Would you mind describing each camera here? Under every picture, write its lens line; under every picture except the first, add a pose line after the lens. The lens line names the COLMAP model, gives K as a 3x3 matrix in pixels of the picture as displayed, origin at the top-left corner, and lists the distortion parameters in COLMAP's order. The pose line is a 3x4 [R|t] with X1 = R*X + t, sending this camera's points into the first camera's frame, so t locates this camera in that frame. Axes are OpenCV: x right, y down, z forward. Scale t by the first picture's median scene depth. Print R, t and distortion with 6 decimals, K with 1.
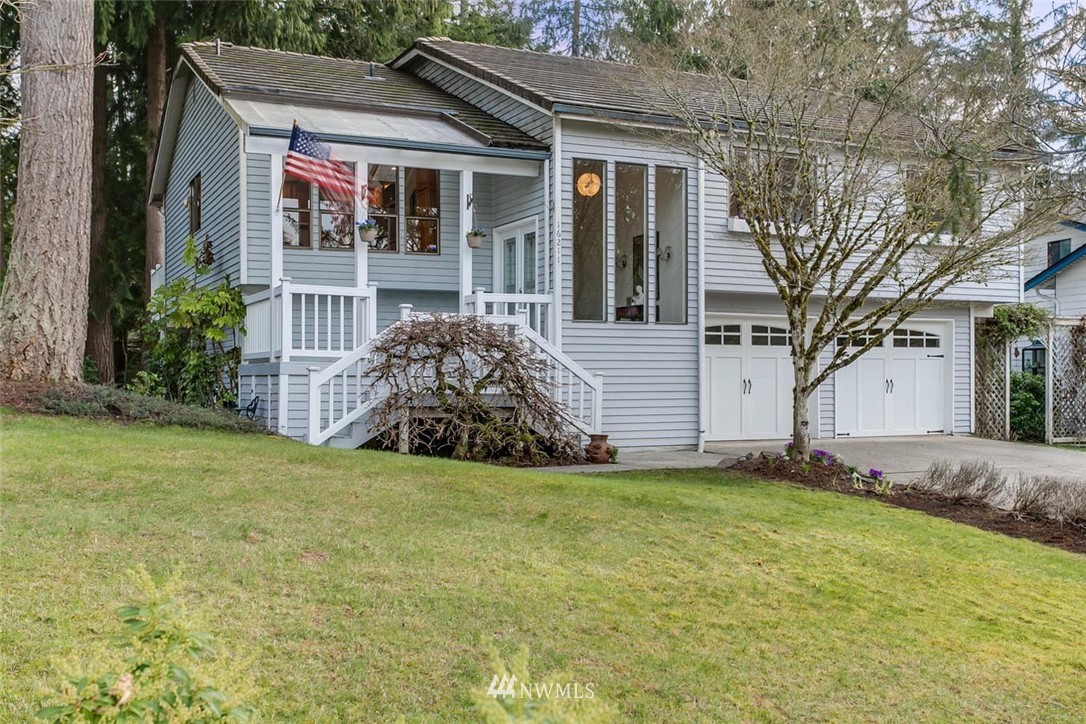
lens RADIAL K [[1110.6, 0, 540.8], [0, 1110.6, 381.8], [0, 0, 1]] dist [0.055347, 0.000588]
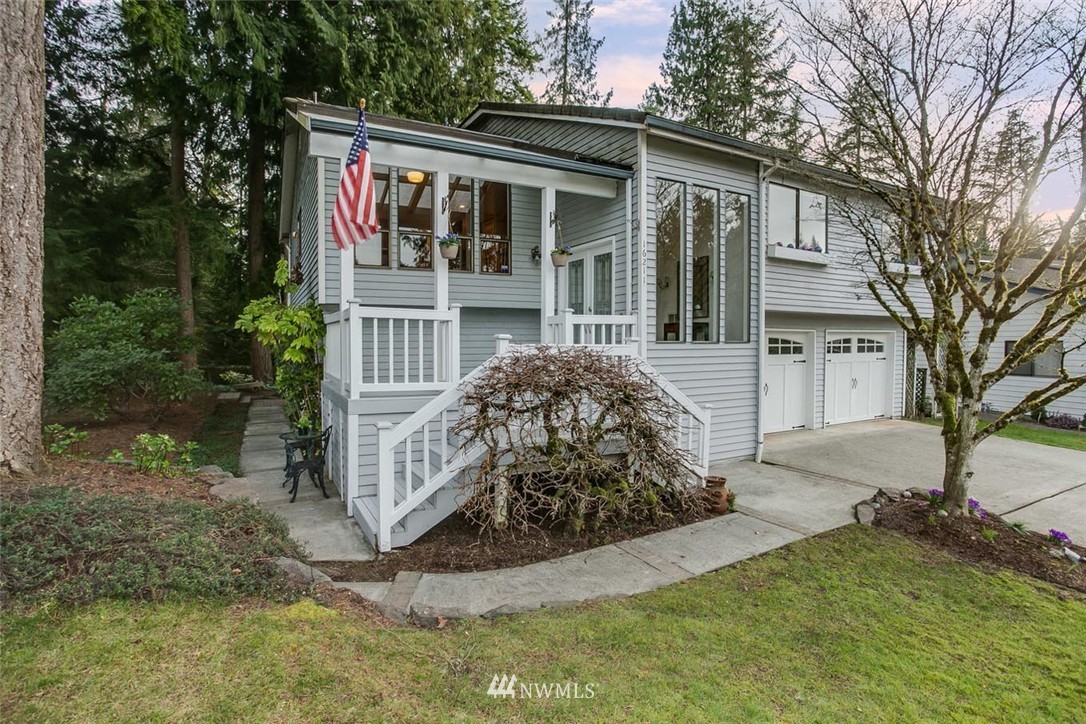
lens RADIAL K [[536.5, 0, 543.0], [0, 536.5, 362.0], [0, 0, 1]] dist [-0.034415, 0.000018]
pose [[0.998811, -0.000500, 0.048757, -0.096358], [-0.001280, 0.999334, 0.036474, -0.055268], [-0.048743, -0.036493, 0.998144, 0.535576]]
